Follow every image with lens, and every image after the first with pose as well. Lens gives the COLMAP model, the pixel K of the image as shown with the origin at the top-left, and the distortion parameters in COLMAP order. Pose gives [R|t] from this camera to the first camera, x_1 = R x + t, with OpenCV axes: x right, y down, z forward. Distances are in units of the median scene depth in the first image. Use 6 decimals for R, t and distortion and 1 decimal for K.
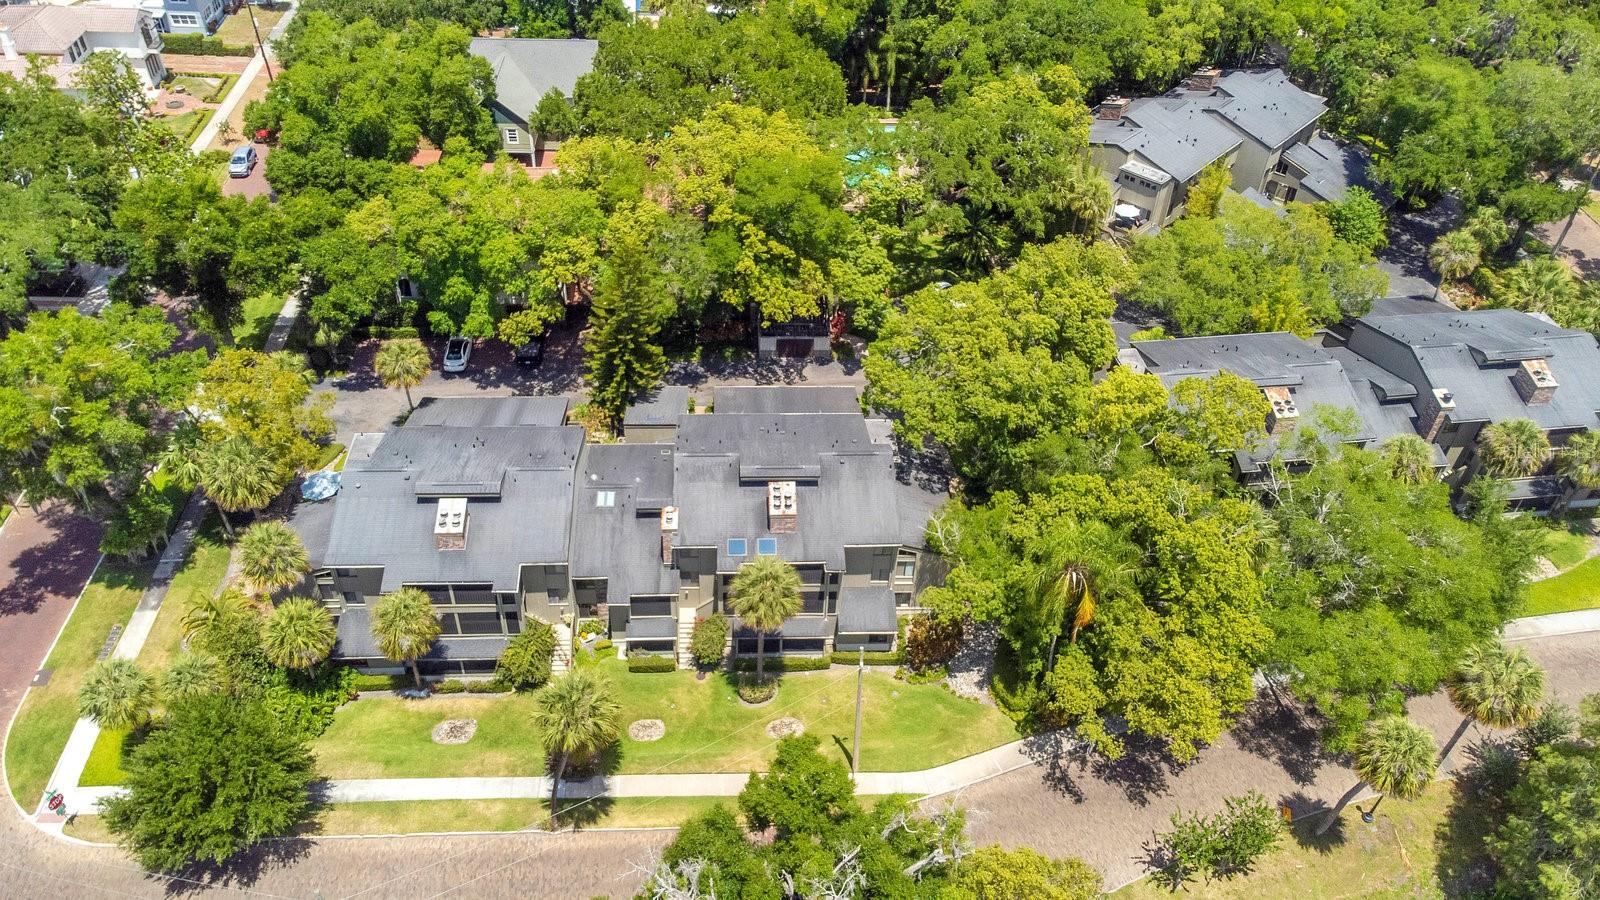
lens RADIAL K [[1068.5, 0, 800.0], [0, 1068.5, 450.0], [0, 0, 1]] dist [0.001284, 0.078230]
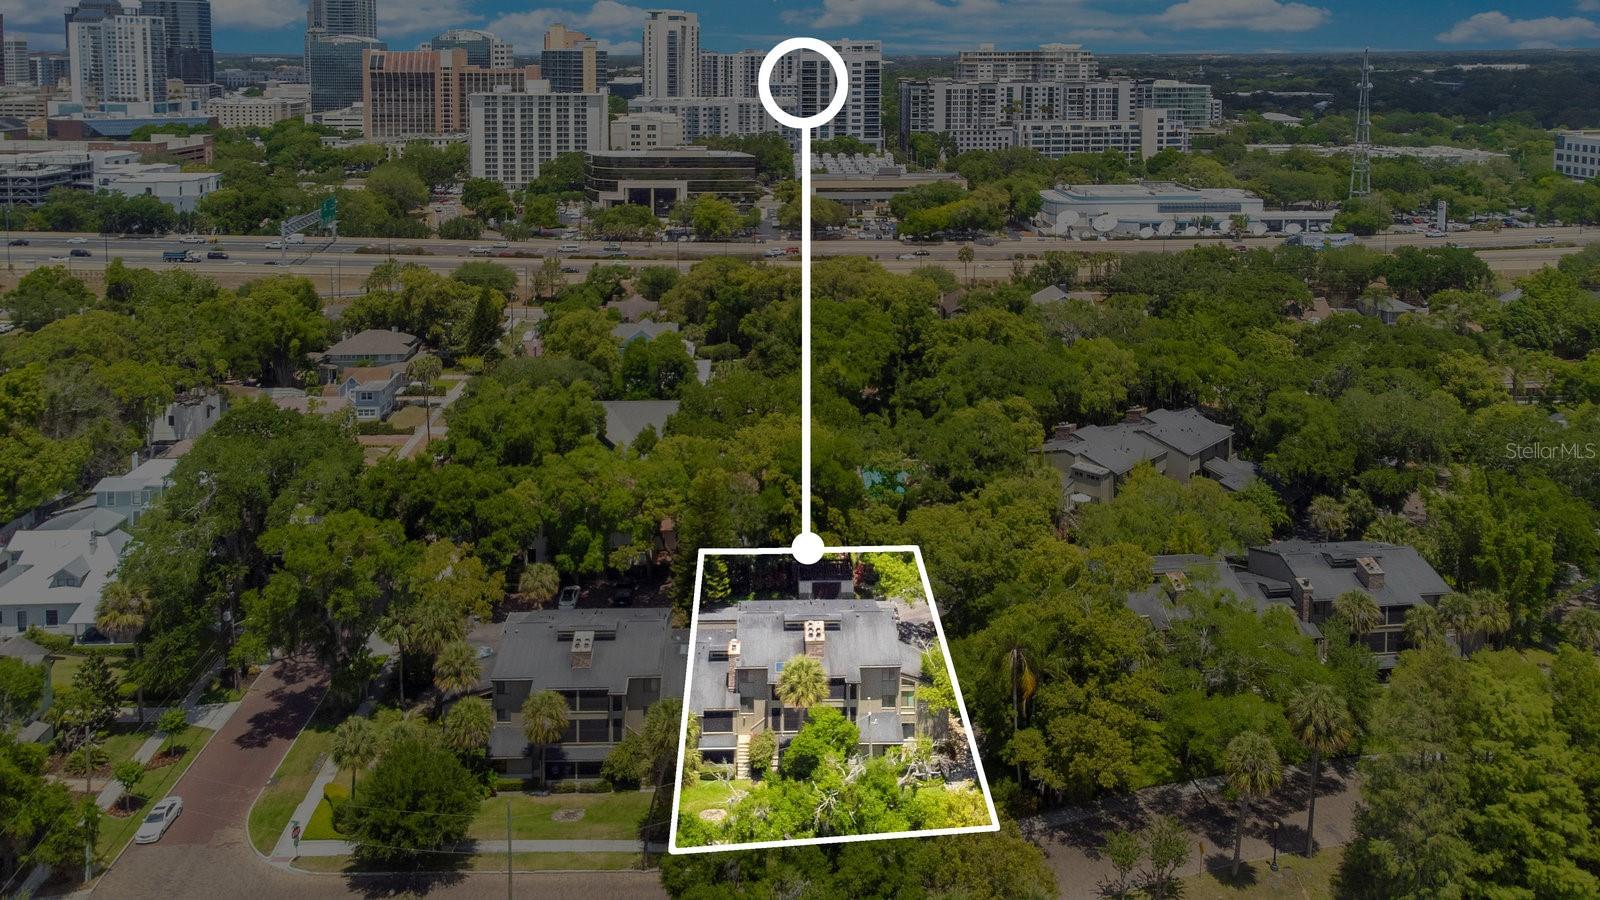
lens RADIAL K [[1234.9, 0, 800.0], [0, 1234.9, 450.0], [0, 0, 1]] dist [0.056727, 0.006234]
pose [[0.998948, -0.025066, -0.038406, 0.029470], [0.006256, 0.904078, -0.427322, 0.464344], [0.045433, 0.426632, 0.903284, -0.510908]]
